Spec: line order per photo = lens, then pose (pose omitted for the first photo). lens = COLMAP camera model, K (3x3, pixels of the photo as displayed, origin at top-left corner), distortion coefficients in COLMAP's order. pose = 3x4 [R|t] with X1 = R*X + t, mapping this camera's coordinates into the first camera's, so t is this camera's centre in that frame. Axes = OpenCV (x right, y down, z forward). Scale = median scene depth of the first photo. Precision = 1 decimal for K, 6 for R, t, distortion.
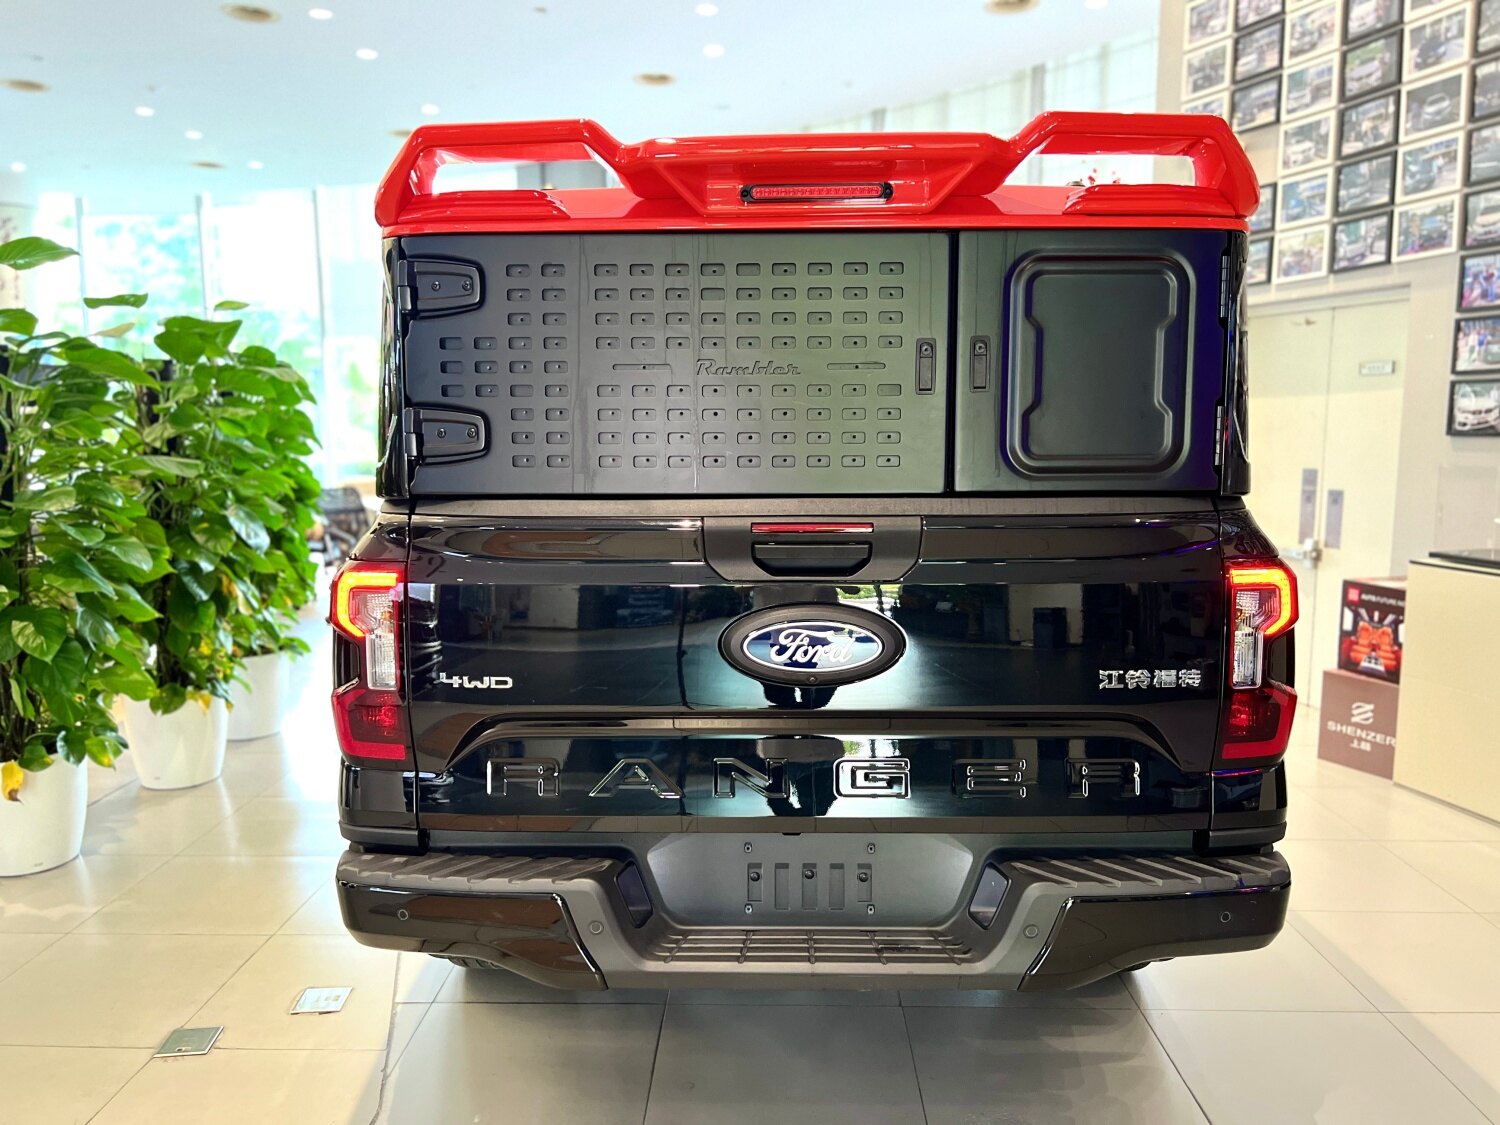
lens RADIAL K [[1132.3, 0, 752.0], [0, 1132.3, 571.5], [0, 0, 1]] dist [0.027812, -0.030235]
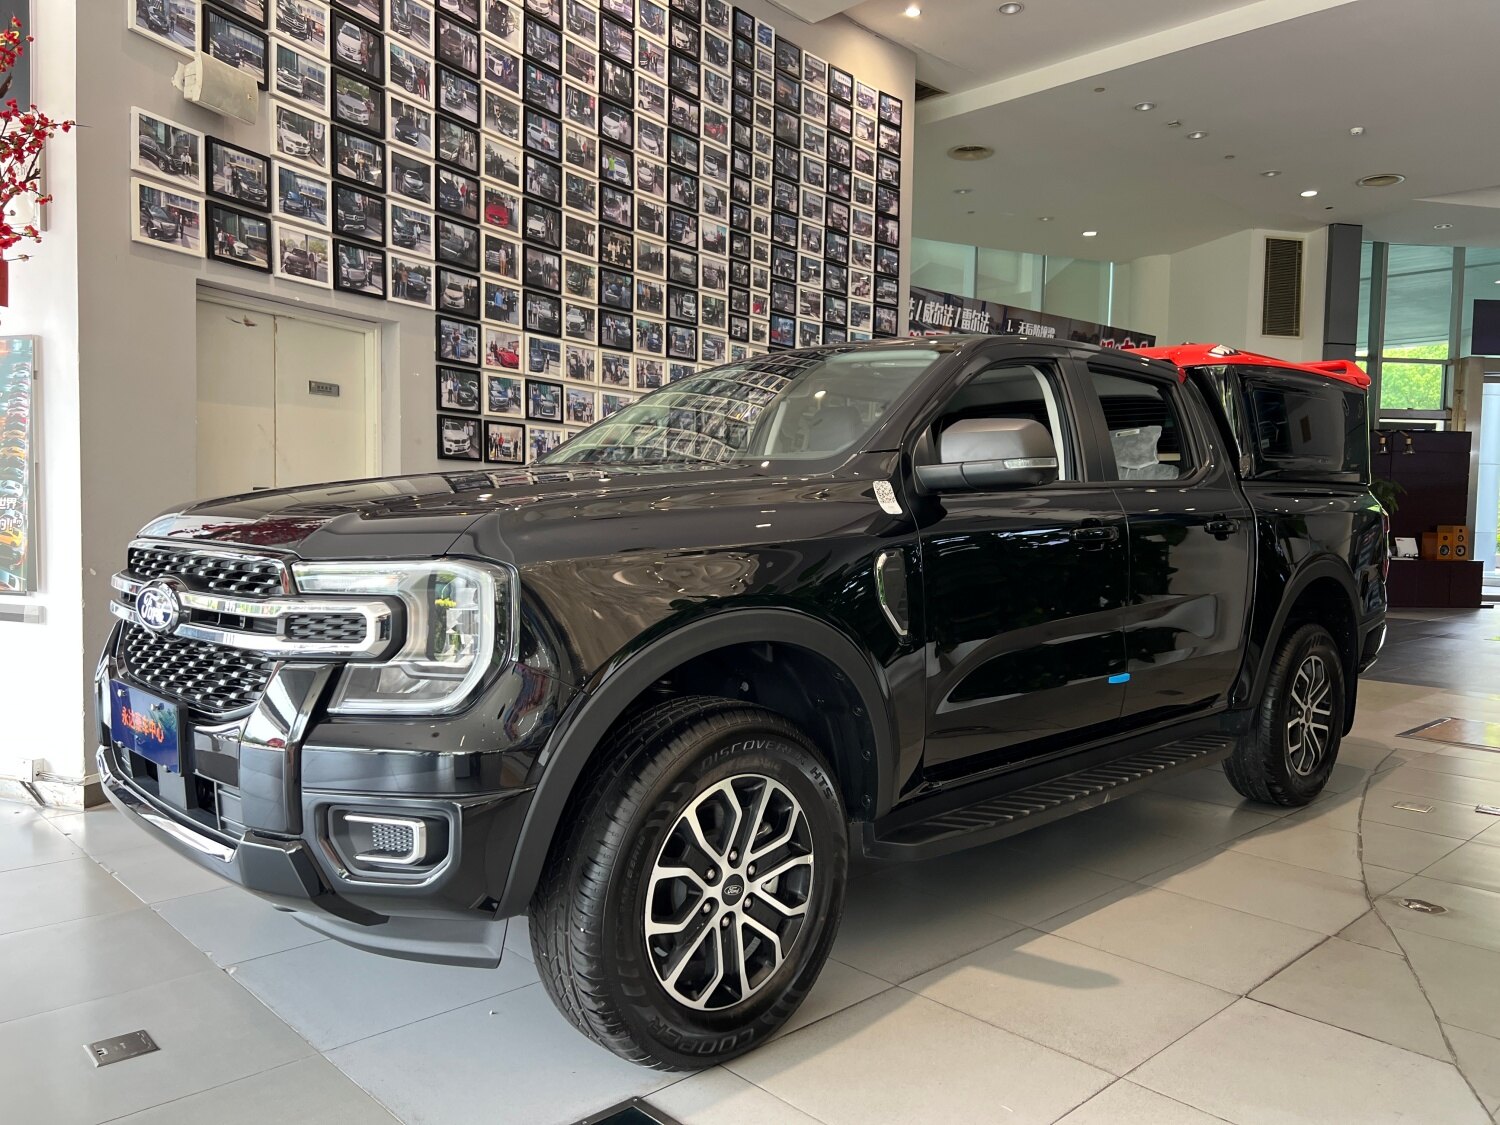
lens RADIAL K [[1132.3, 0, 744.8], [0, 1132.3, 559.6], [0, 0, 1]] dist [0.027812, -0.030235]
pose [[-0.691858, -0.041384, 0.720846, -0.448699], [0.076657, 0.988503, 0.130325, -0.129872], [-0.717953, 0.145424, -0.680732, 1.432849]]
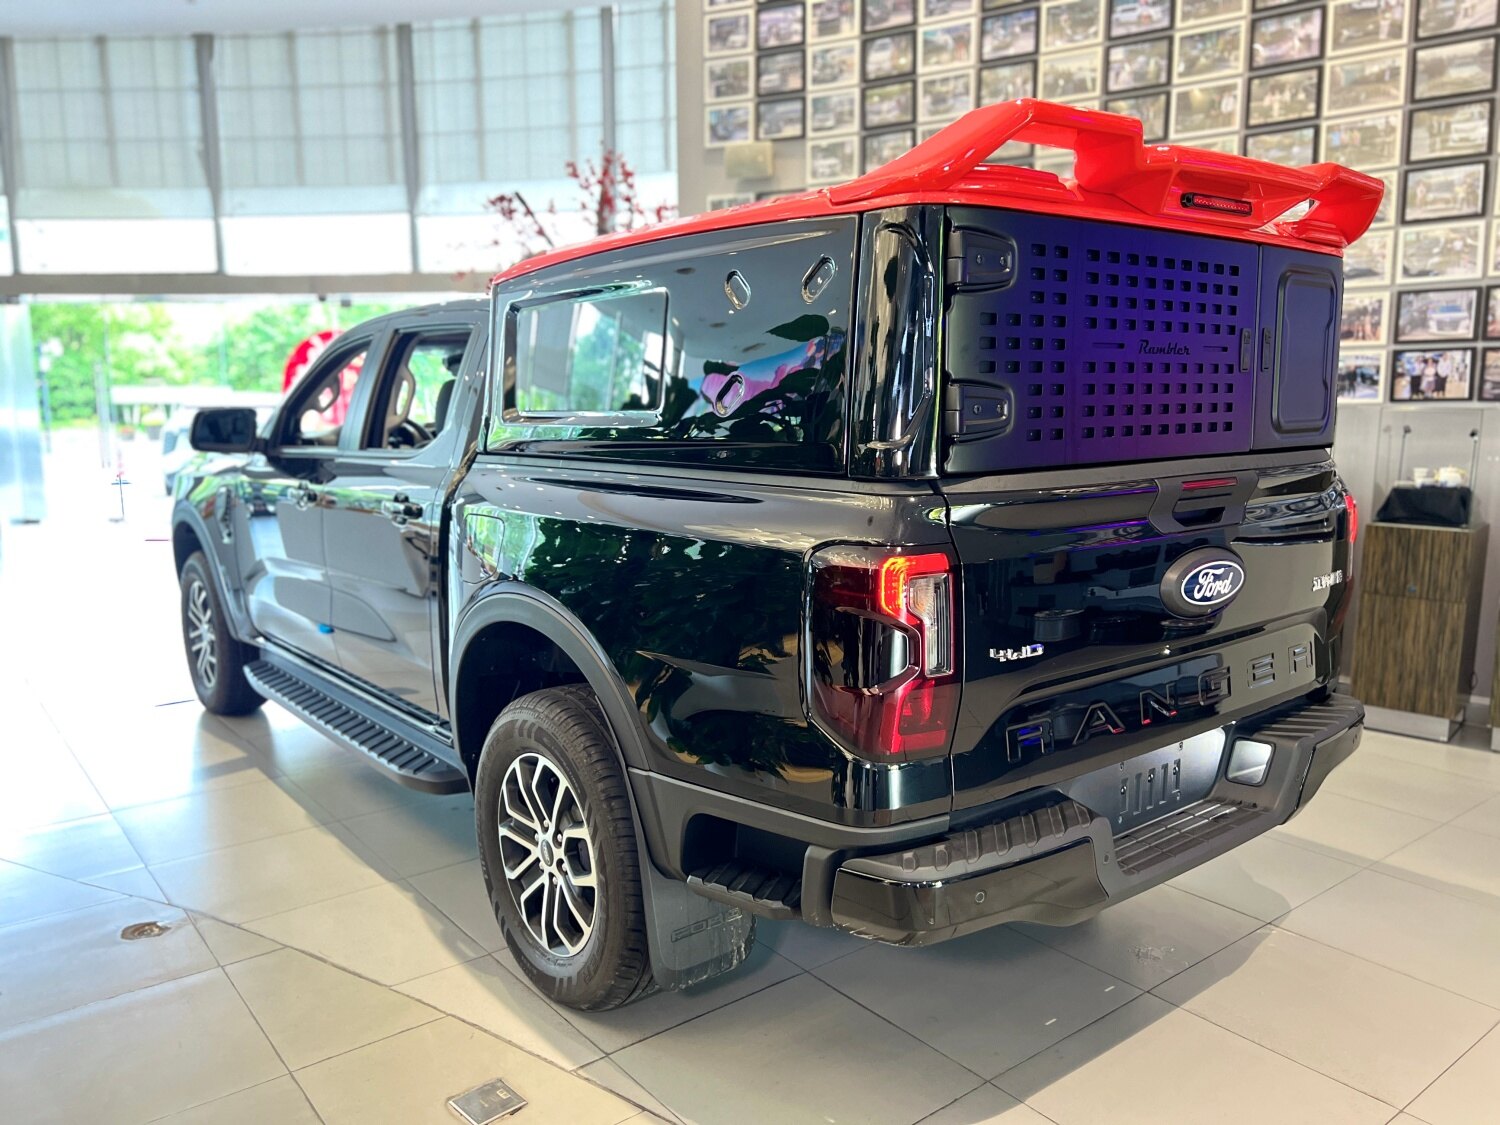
lens RADIAL K [[1132.3, 0, 749.3], [0, 1132.3, 560.7], [0, 0, 1]] dist [0.027812, -0.030235]
pose [[0.780153, -0.089069, 0.619215, -0.362413], [0.077229, 0.995954, 0.045958, -0.016934], [-0.620803, 0.011968, 0.783875, 0.123055]]
